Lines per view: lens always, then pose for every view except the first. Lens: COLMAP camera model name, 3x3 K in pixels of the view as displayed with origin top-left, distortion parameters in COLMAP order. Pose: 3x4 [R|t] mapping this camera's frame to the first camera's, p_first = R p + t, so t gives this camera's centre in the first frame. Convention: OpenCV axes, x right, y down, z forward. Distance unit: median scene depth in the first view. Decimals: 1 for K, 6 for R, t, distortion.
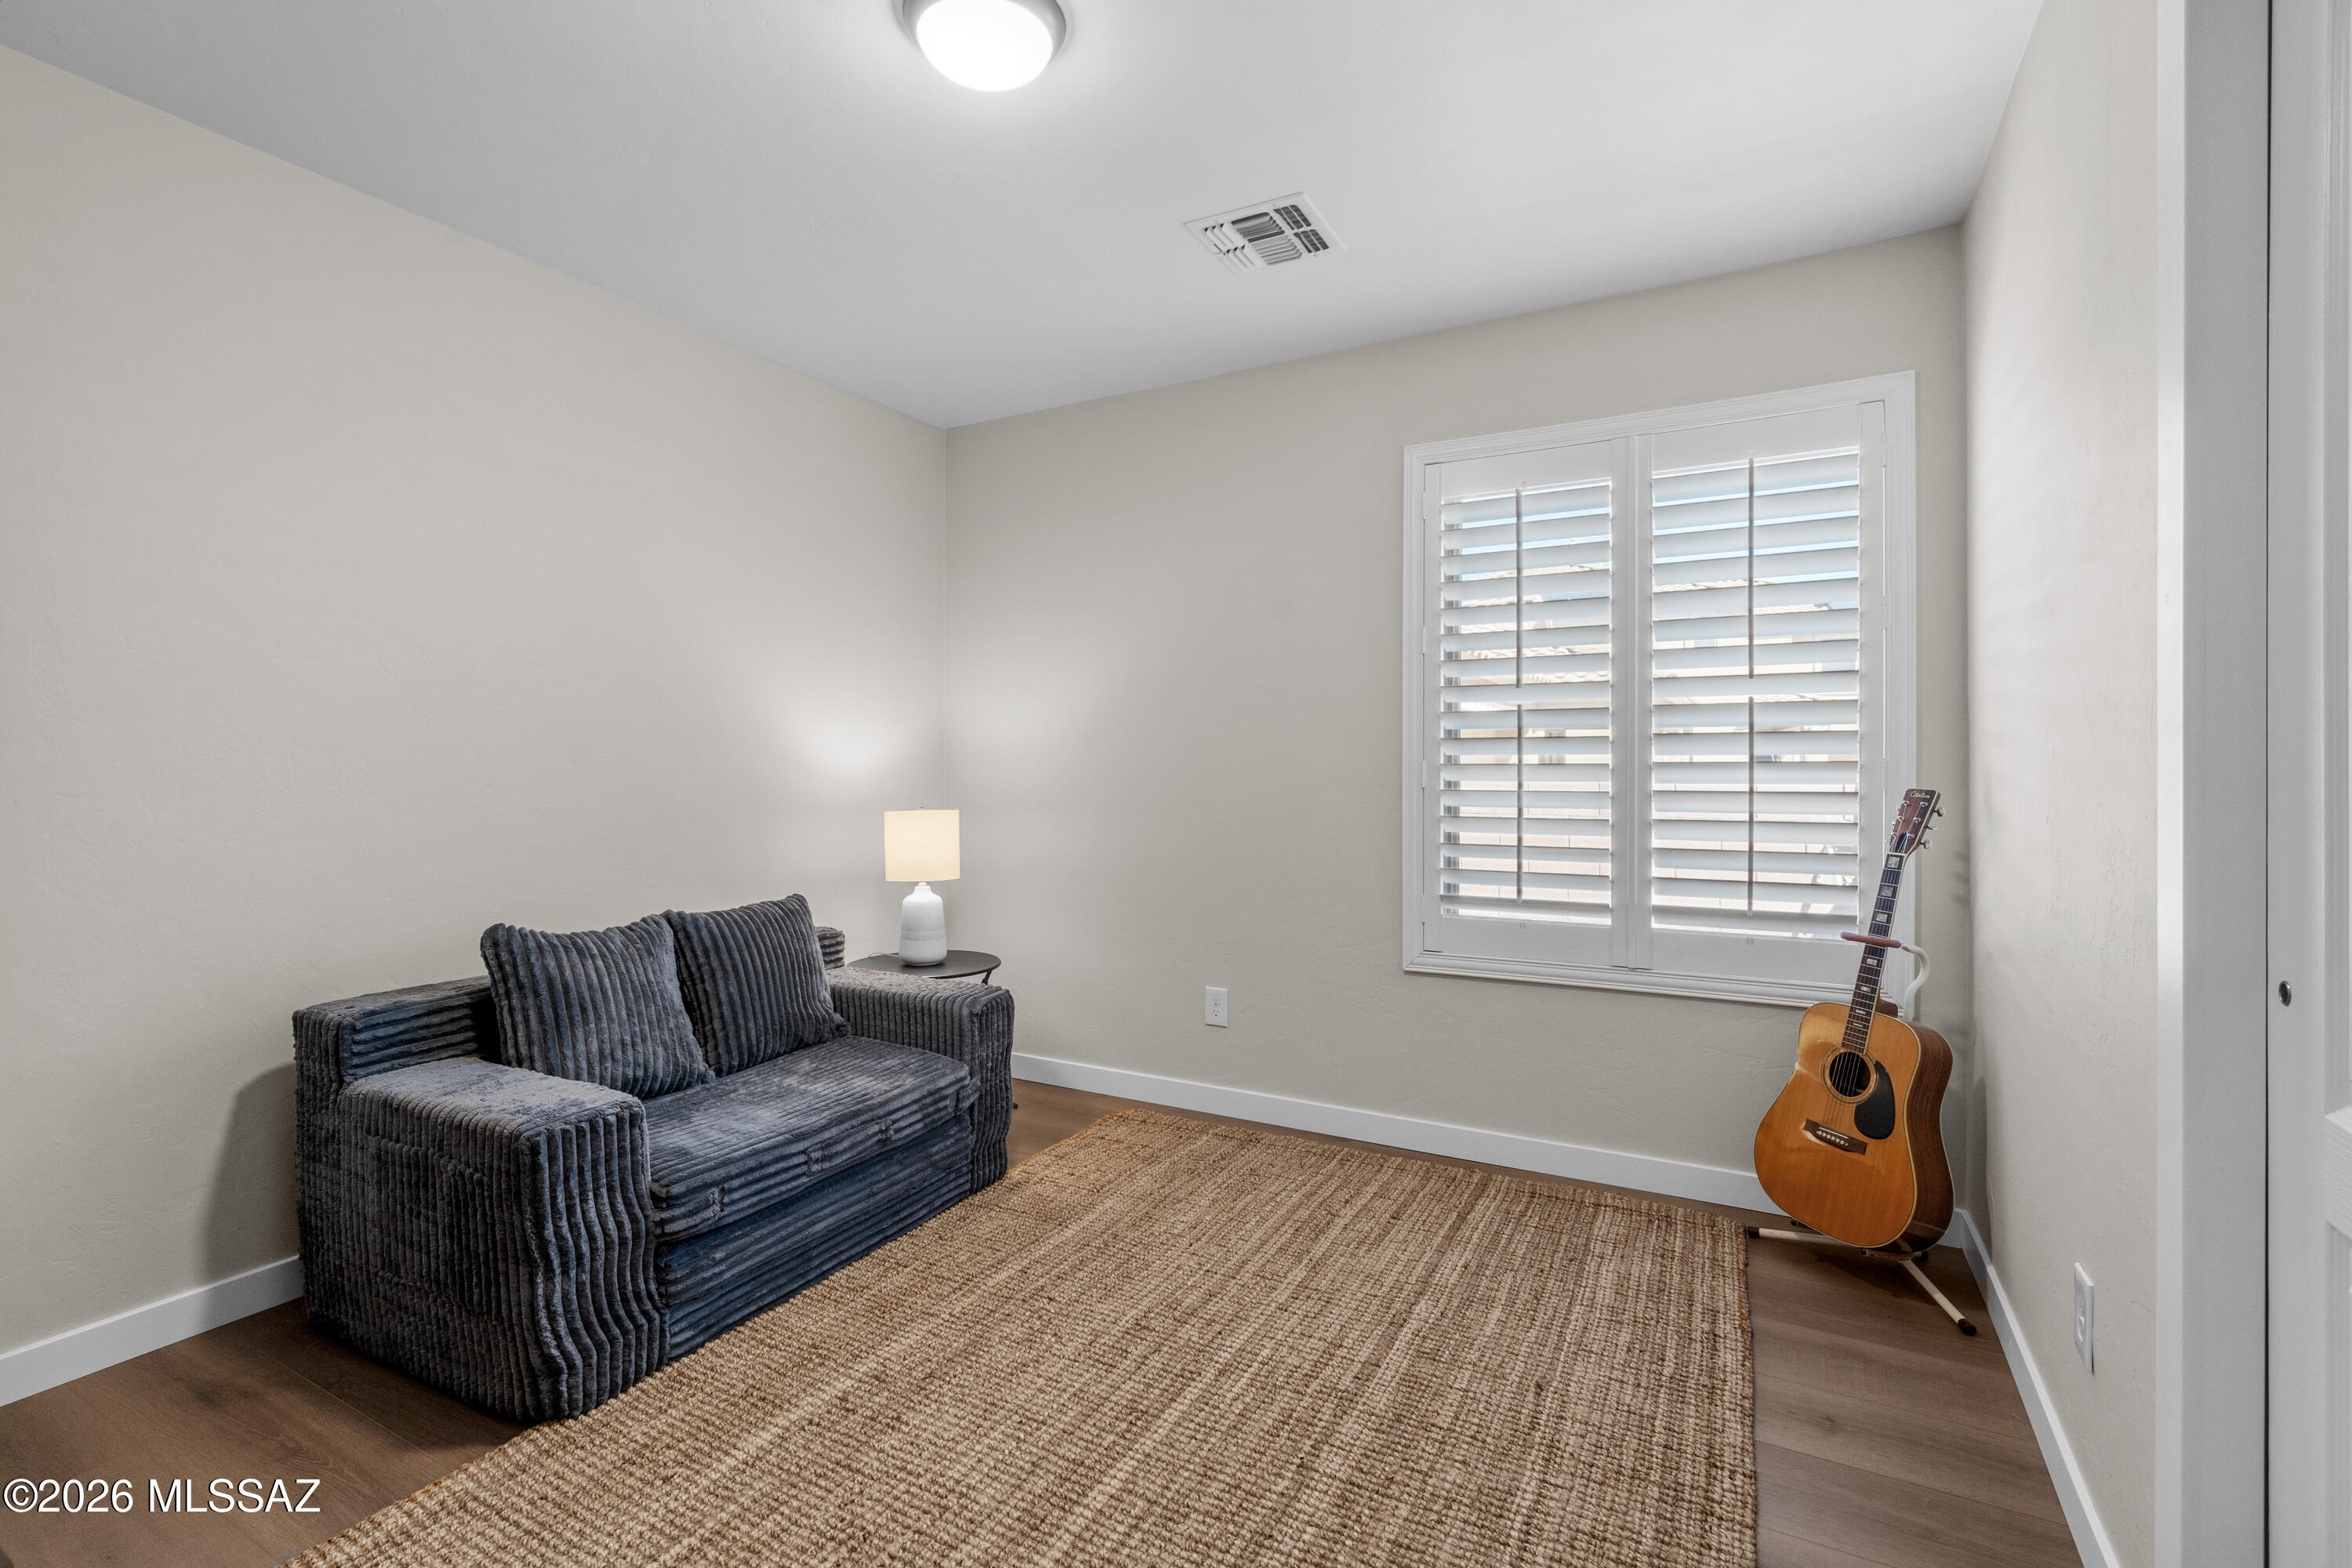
lens RADIAL K [[1064.5, 0, 1174.5], [0, 1064.5, 773.8], [0, 0, 1]] dist [0.000516, 0.000518]
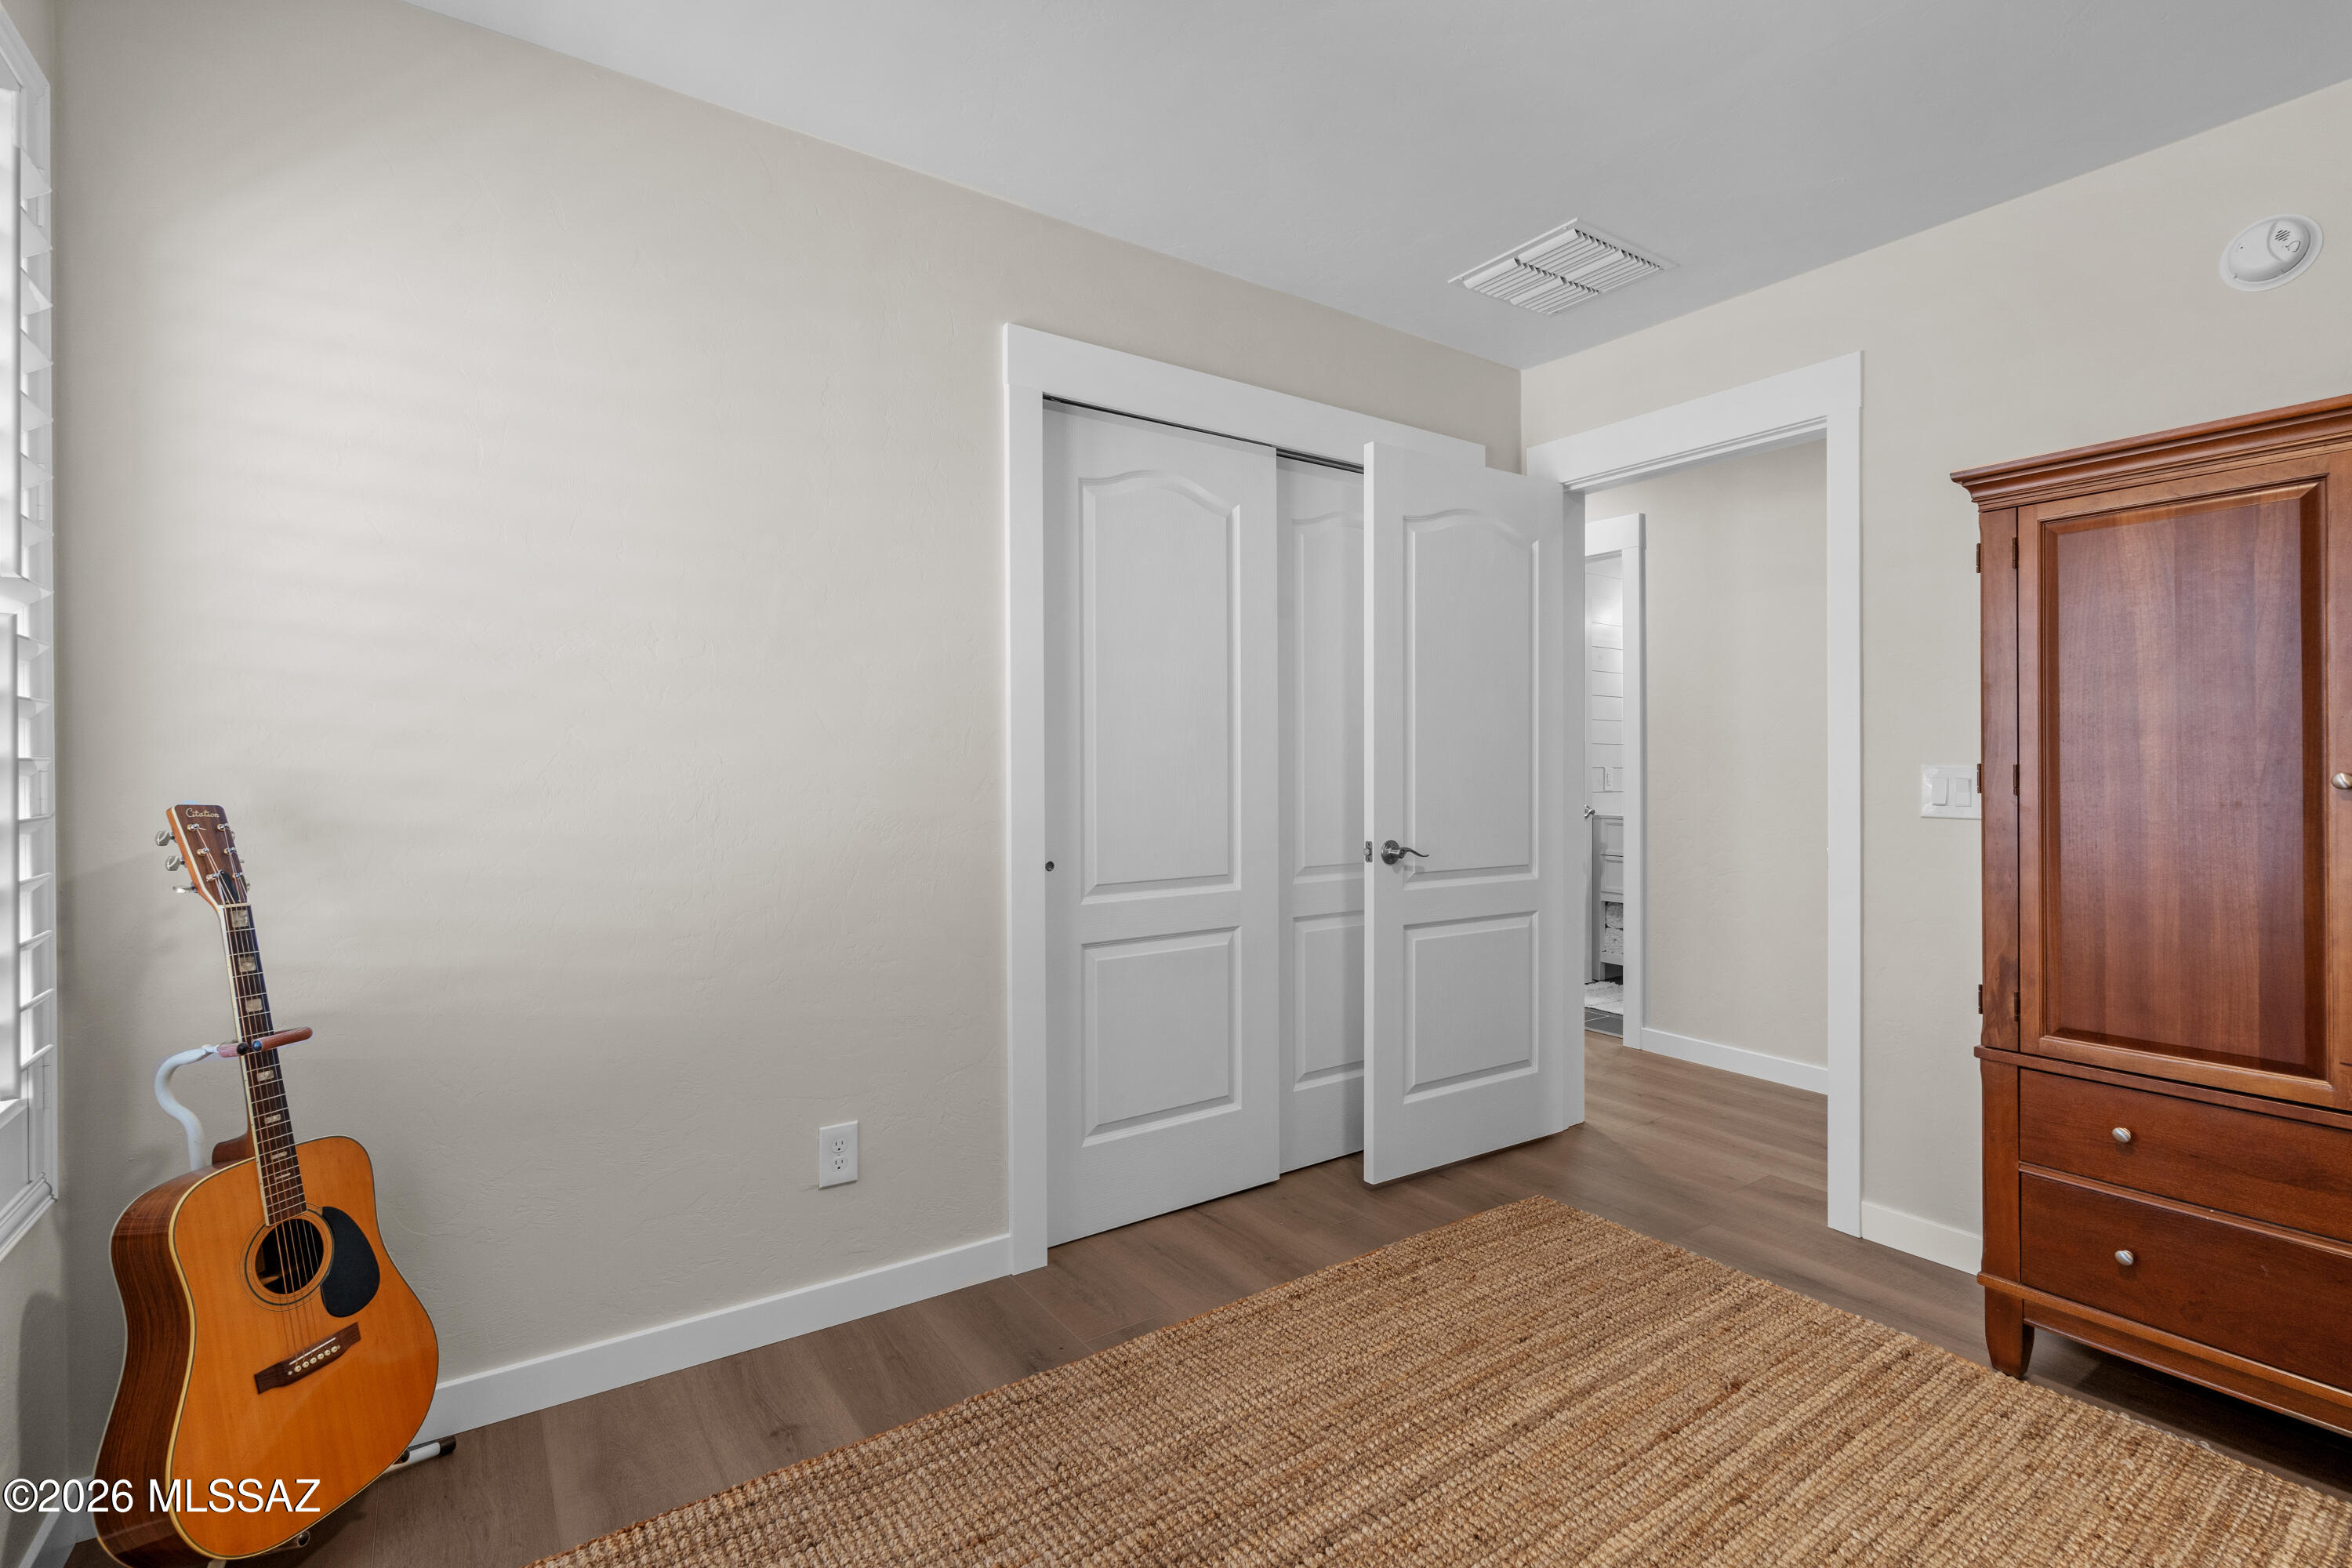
lens RADIAL K [[1064.5, 0, 1174.5], [0, 1064.5, 773.8], [0, 0, 1]] dist [0.000516, 0.000518]
pose [[-0.897493, 0.001414, 0.441027, -0.118940], [0.004800, 0.999967, 0.006561, -0.006359], [-0.441003, 0.008006, -0.897470, 1.344166]]
